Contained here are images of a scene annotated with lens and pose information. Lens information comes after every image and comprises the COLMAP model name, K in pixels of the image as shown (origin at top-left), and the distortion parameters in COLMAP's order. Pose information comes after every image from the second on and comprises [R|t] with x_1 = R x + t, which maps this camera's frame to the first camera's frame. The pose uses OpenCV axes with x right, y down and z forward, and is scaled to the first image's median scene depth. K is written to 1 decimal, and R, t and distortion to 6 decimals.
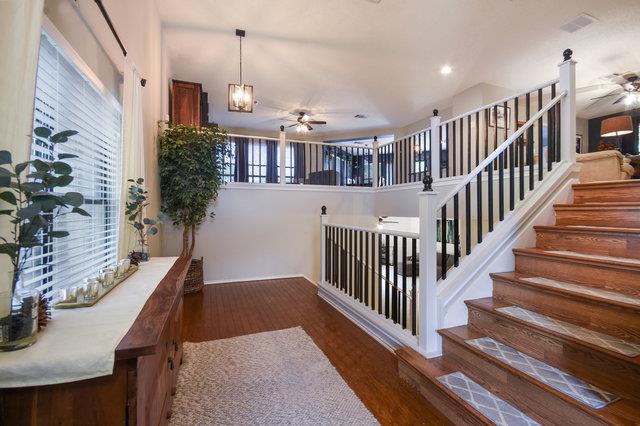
lens RADIAL K [[286.5, 0, 324.1], [0, 286.5, 206.9], [0, 0, 1]] dist [-0.001648, -0.000270]
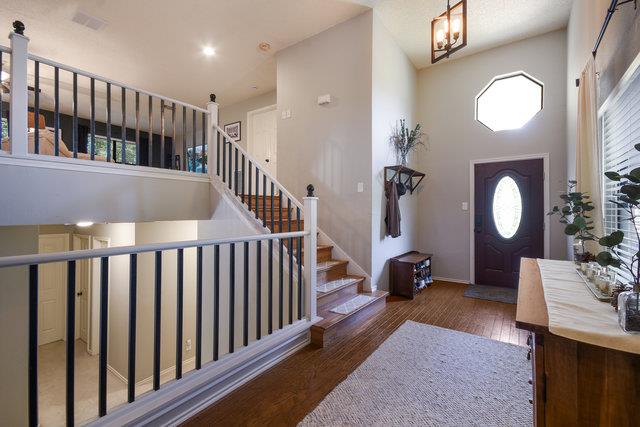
lens RADIAL K [[286.5, 0, 324.1], [0, 286.5, 207.4], [0, 0, 1]] dist [-0.001648, -0.000270]
pose [[-0.545770, 0.006818, 0.837907, -0.690874], [-0.009275, 0.999856, -0.014176, 0.010059], [-0.837884, -0.015508, -0.545628, 1.512607]]
